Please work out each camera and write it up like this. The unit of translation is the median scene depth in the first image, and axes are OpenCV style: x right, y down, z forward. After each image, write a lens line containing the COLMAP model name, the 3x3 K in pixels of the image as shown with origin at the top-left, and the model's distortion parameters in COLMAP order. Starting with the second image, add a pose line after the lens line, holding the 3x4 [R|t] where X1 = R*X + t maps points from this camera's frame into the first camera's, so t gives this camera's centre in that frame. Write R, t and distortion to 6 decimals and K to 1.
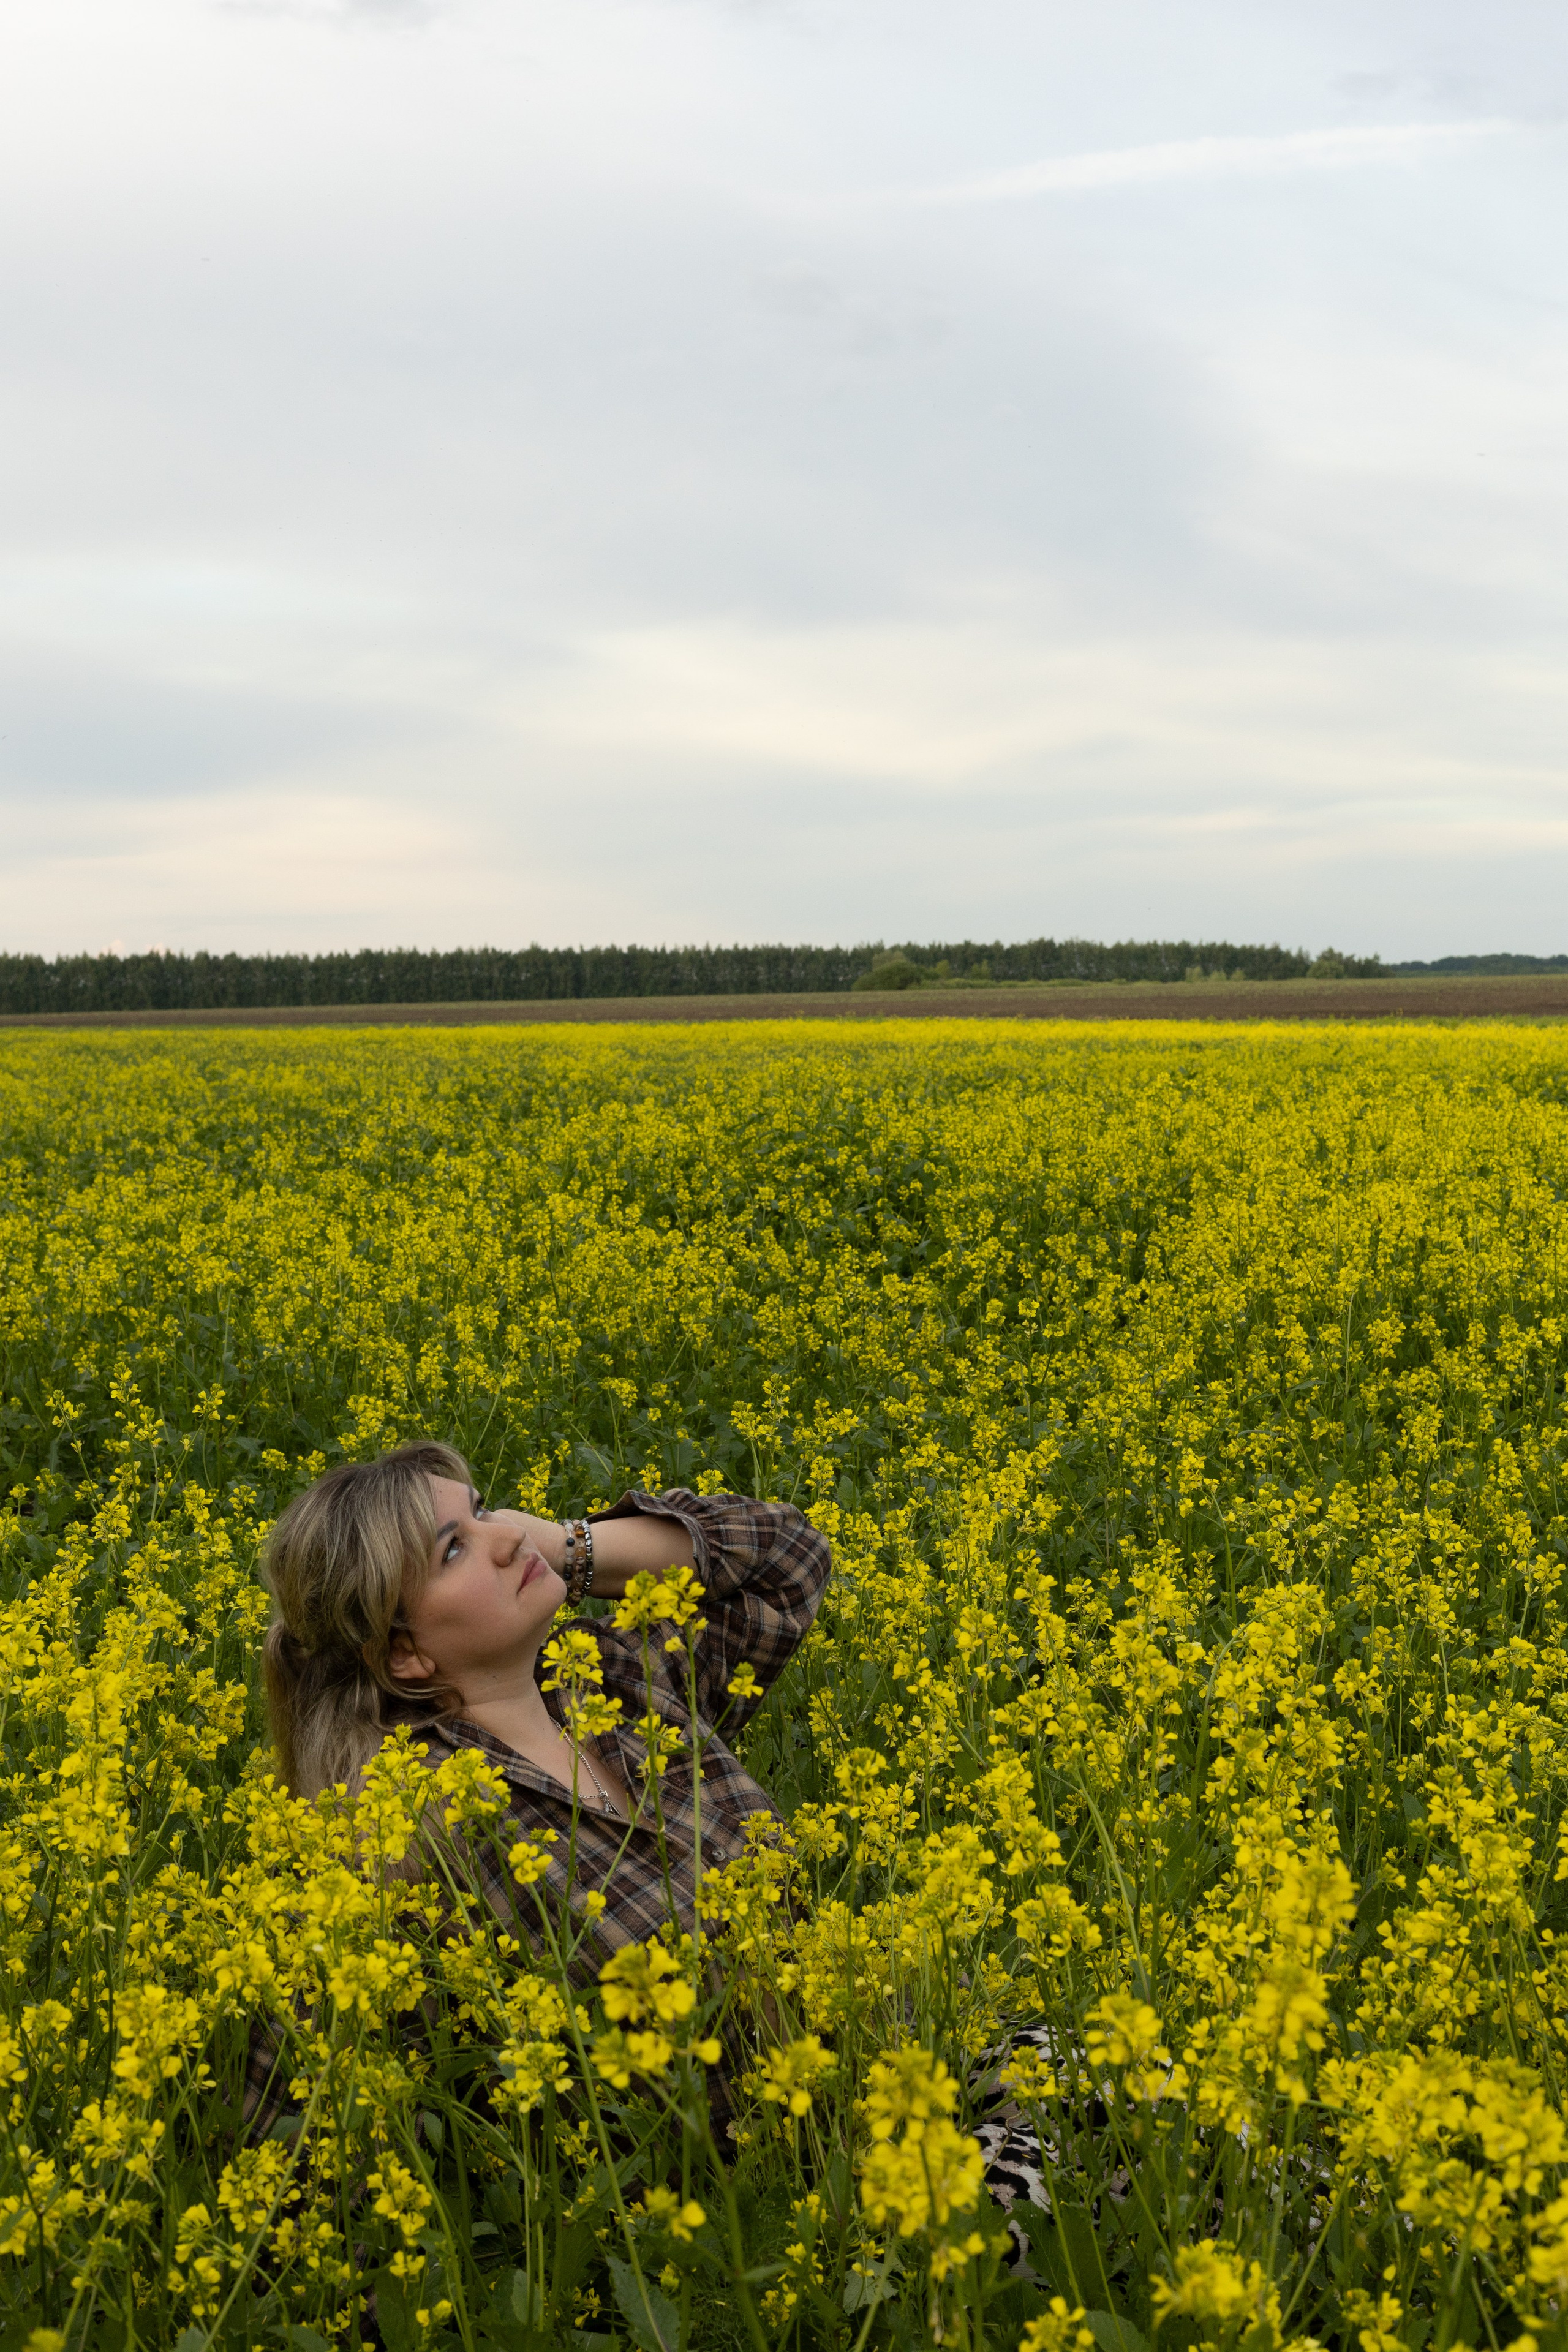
lens RADIAL K [[3384.9, 0, 784.0], [0, 3384.9, 1176.0], [0, 0, 1]] dist [0.009264, 0.020635]
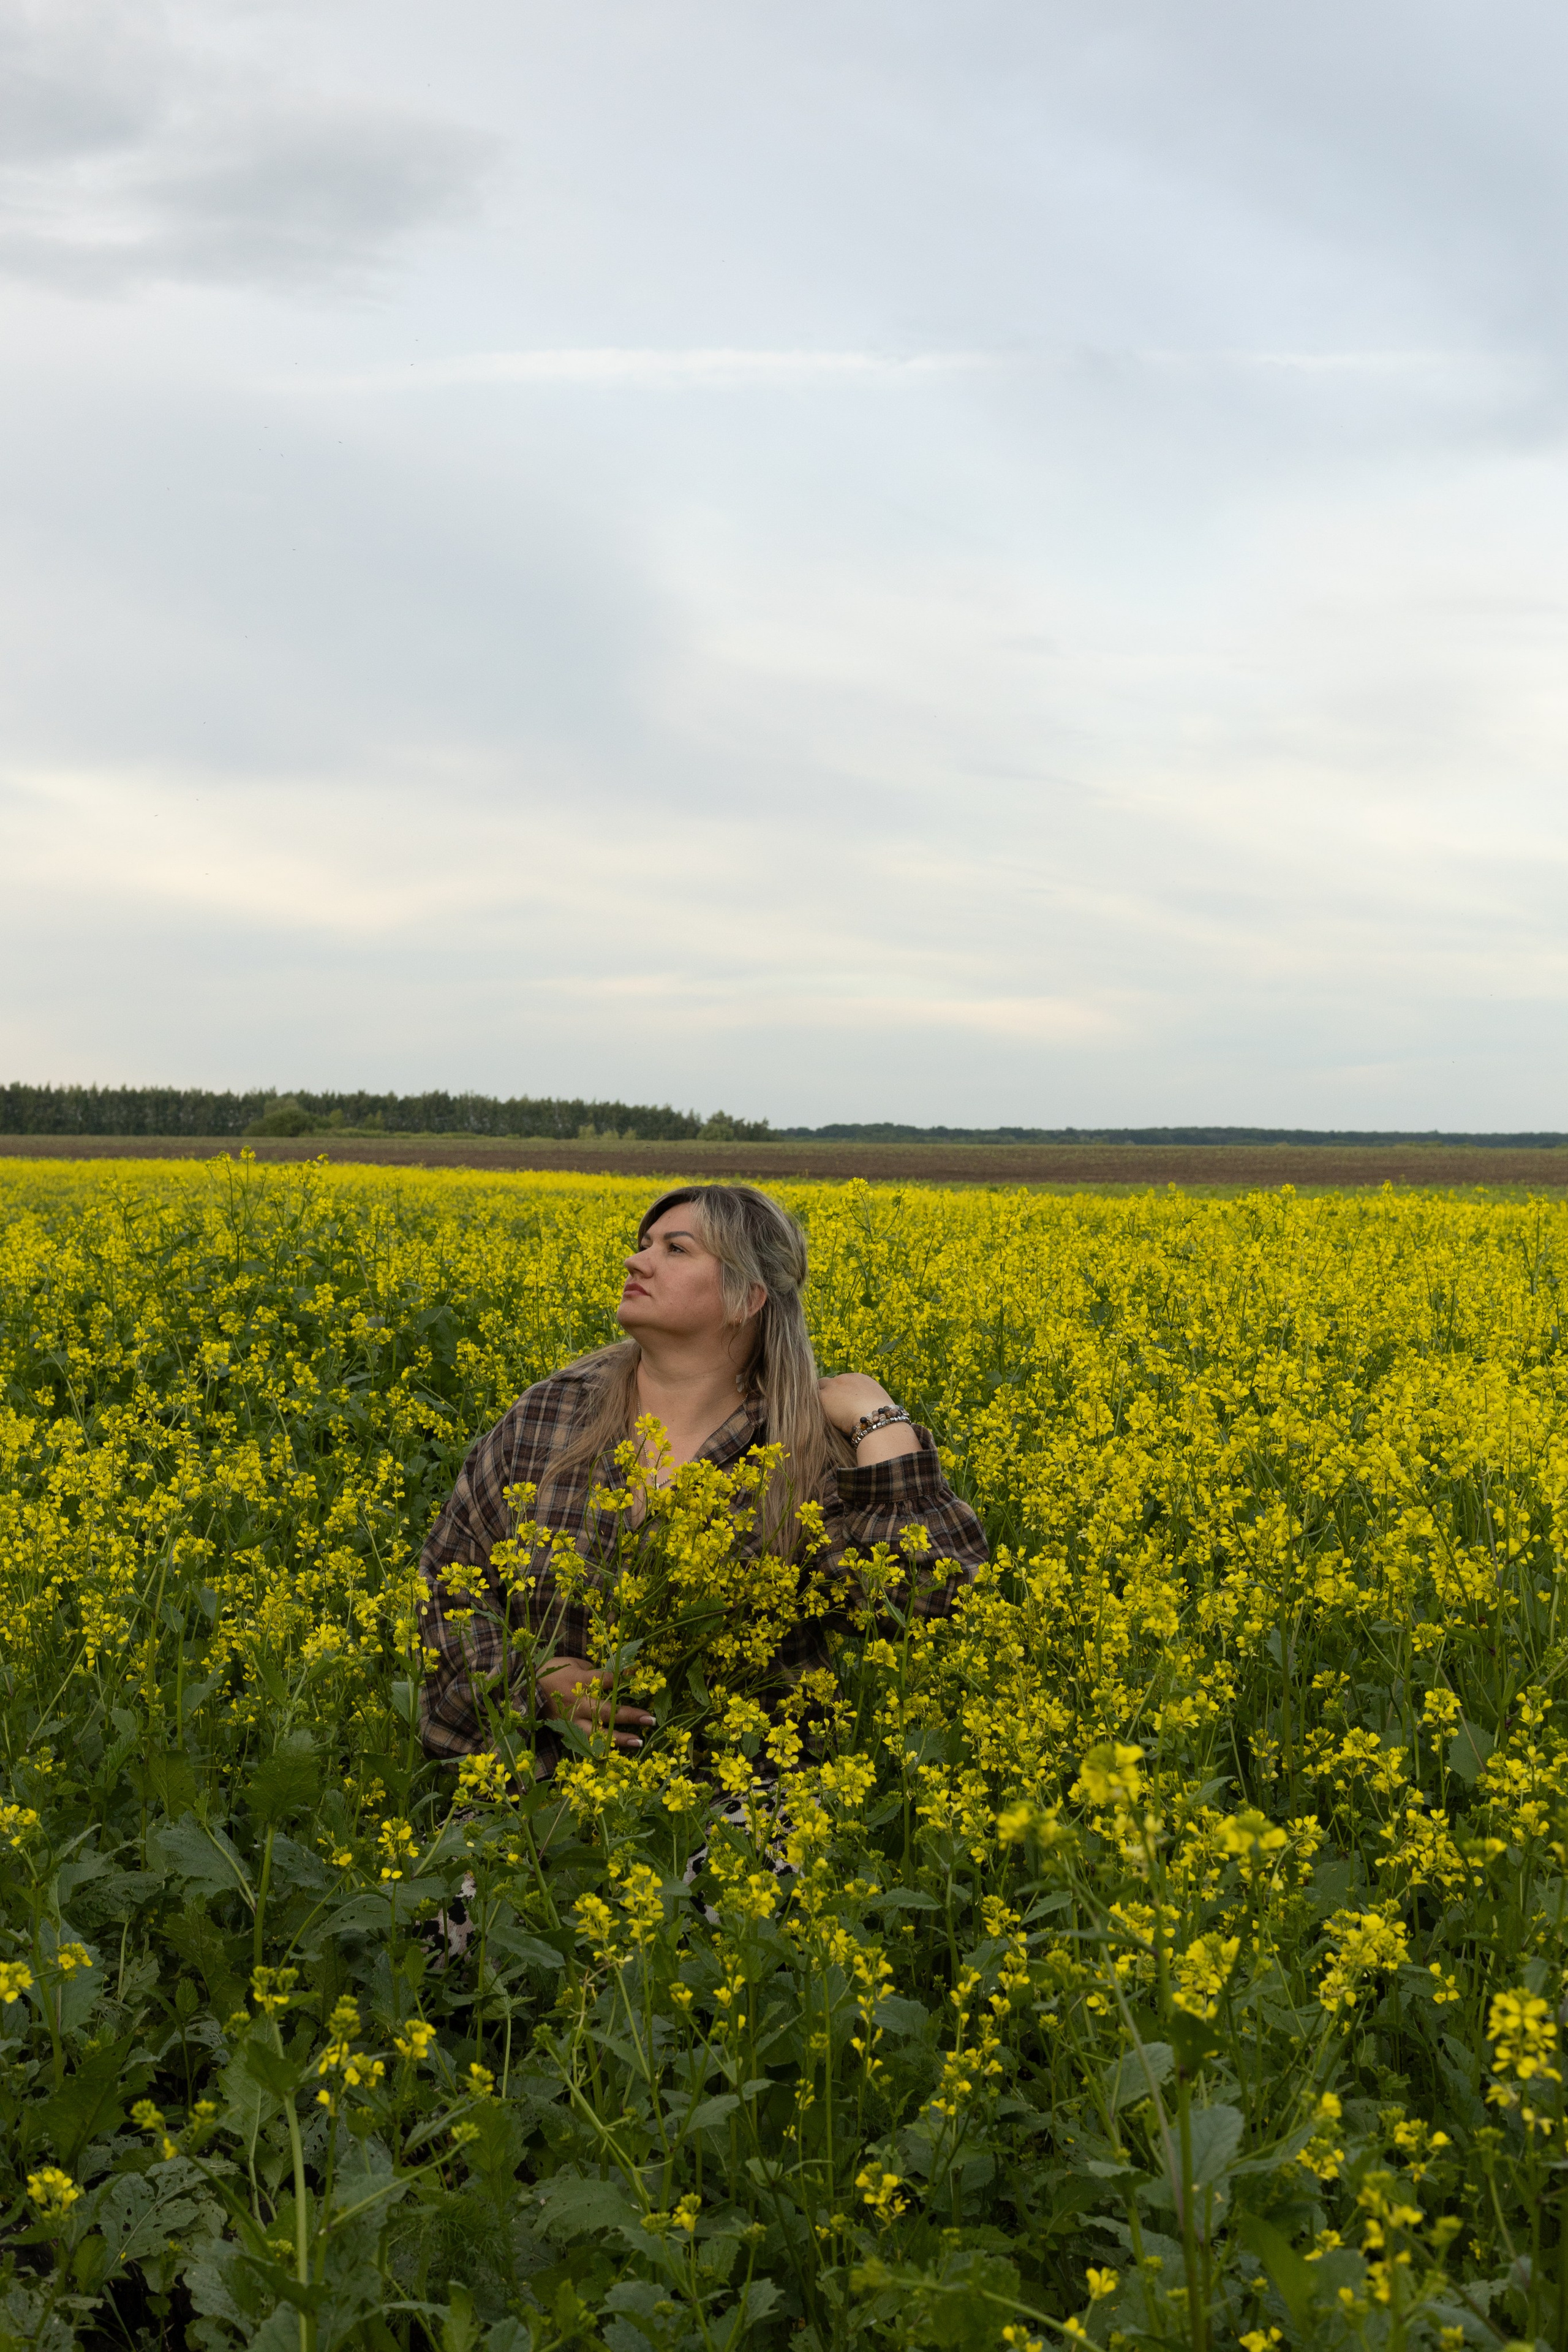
lens RADIAL K [[3376.8, 0, 784.0], [0, 3376.8, 1176.0], [0, 0, 1]] dist [0.010229, 0.011780]
pose [[0.983367, 0.032505, 0.178696, -0.027152], [-0.024306, 0.998557, -0.047885, -0.000669], [-0.179995, 0.042745, 0.982738, 0.696170]]
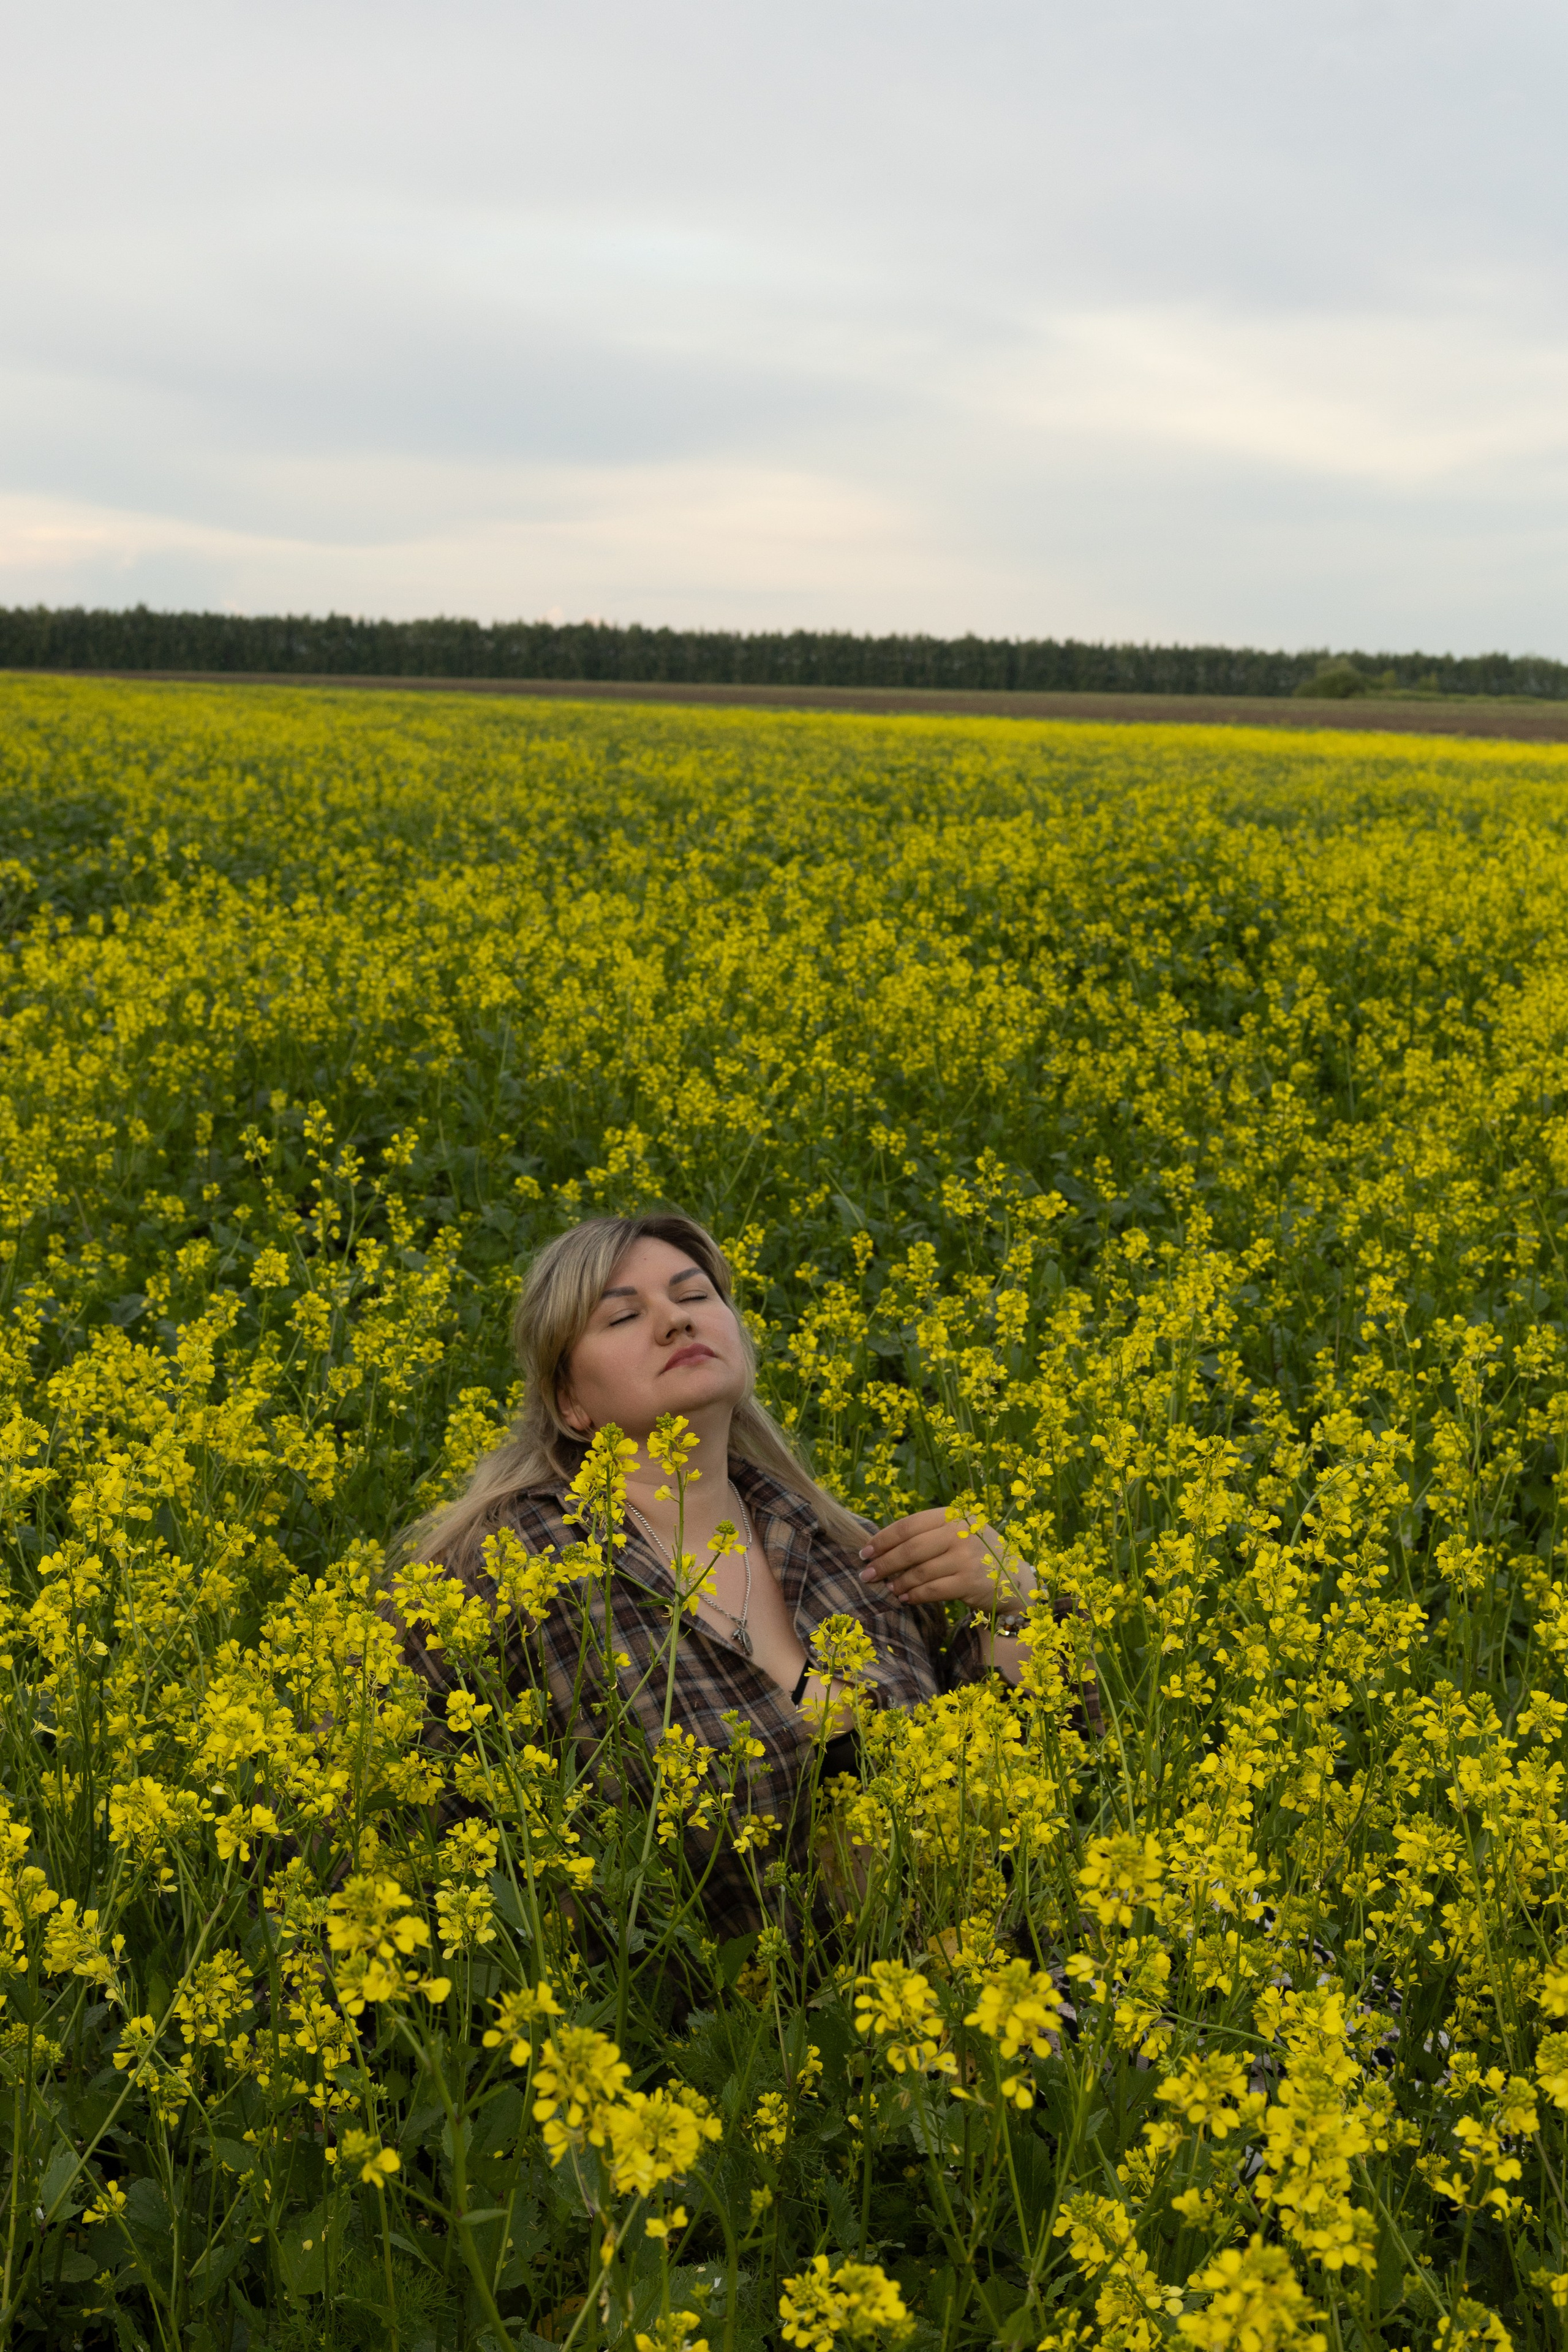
lens RADIAL K [[3423.6, 0, 789.9], [0, 3423.6, 1149.6], [0, 0, 1]] dist [0.014257, 0.015152]
pose [[0.990950, 0.066574, -0.116561, 0.047483], [-0.056927, 0.994819, 0.084227, -0.018387], [0.121565, -0.076829, 0.989606, 0.017302]]
